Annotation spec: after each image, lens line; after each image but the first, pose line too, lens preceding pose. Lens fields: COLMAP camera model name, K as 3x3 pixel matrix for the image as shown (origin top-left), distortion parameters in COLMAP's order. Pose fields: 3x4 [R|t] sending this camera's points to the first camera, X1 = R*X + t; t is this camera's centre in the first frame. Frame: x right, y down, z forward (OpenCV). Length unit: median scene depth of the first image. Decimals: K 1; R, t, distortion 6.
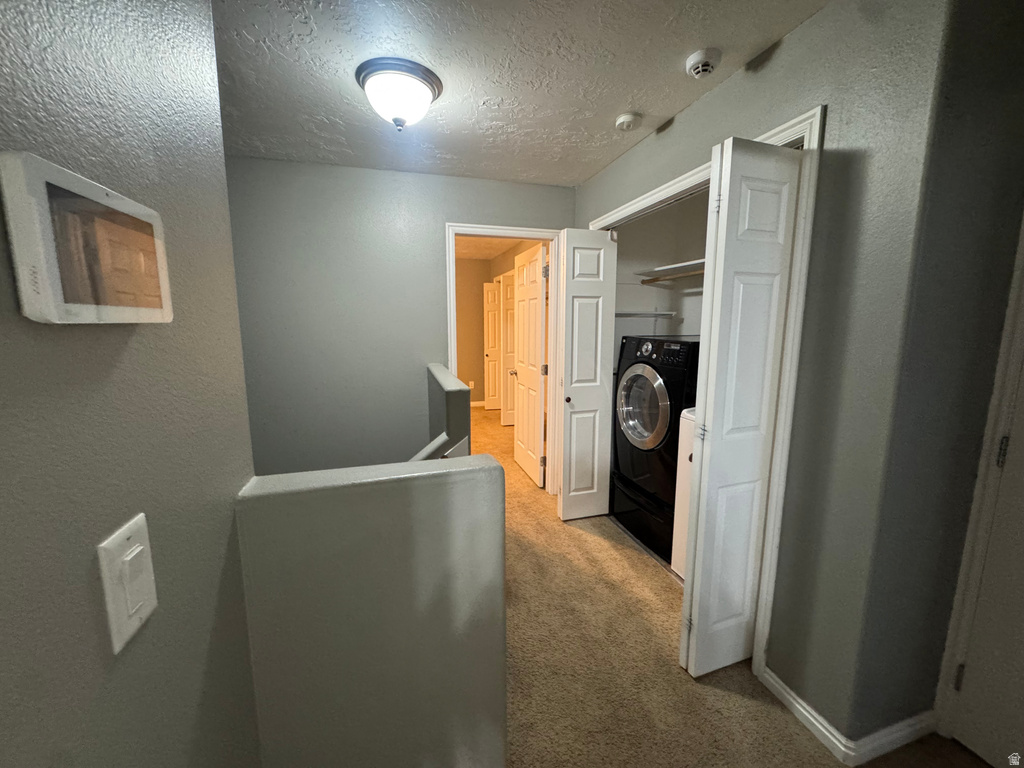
lens RADIAL K [[409.5, 0, 516.9], [0, 409.5, 383.0], [0, 0, 1]] dist [0.011274, -0.000104]
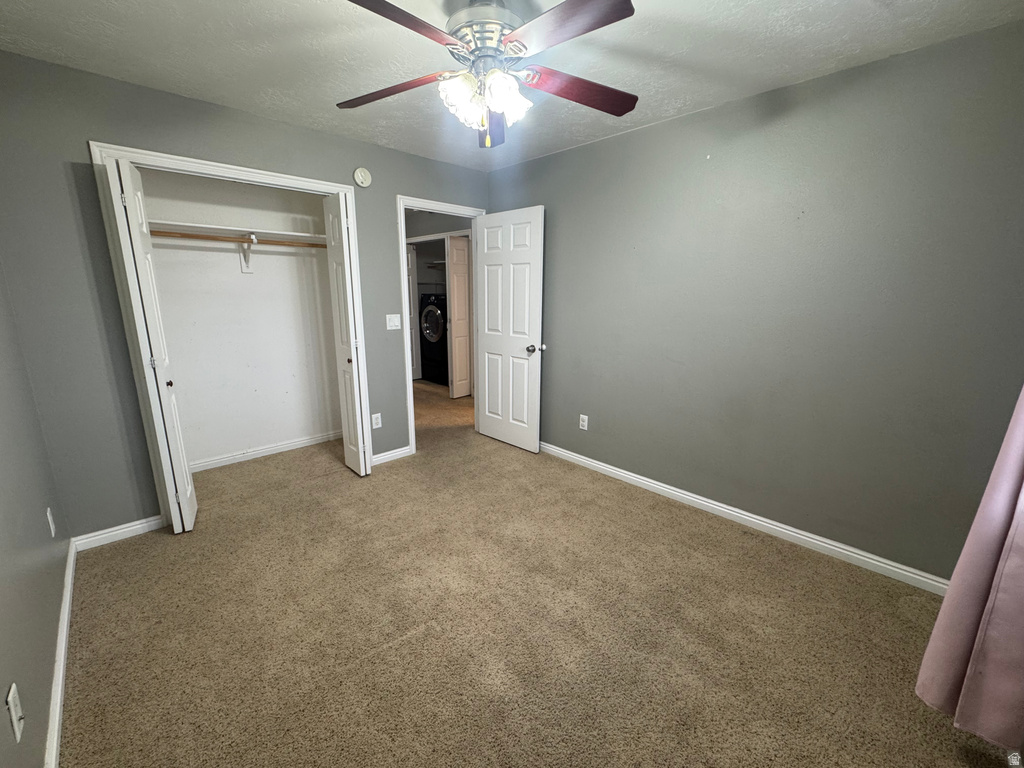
lens RADIAL K [[409.5, 0, 510.5], [0, 409.5, 381.6], [0, 0, 1]] dist [0.011274, -0.000104]
pose [[0.899062, -0.088869, 0.428707, -0.303341], [0.059530, 0.994902, 0.081396, 0.211800], [-0.433755, -0.047659, 0.899770, -1.231834]]
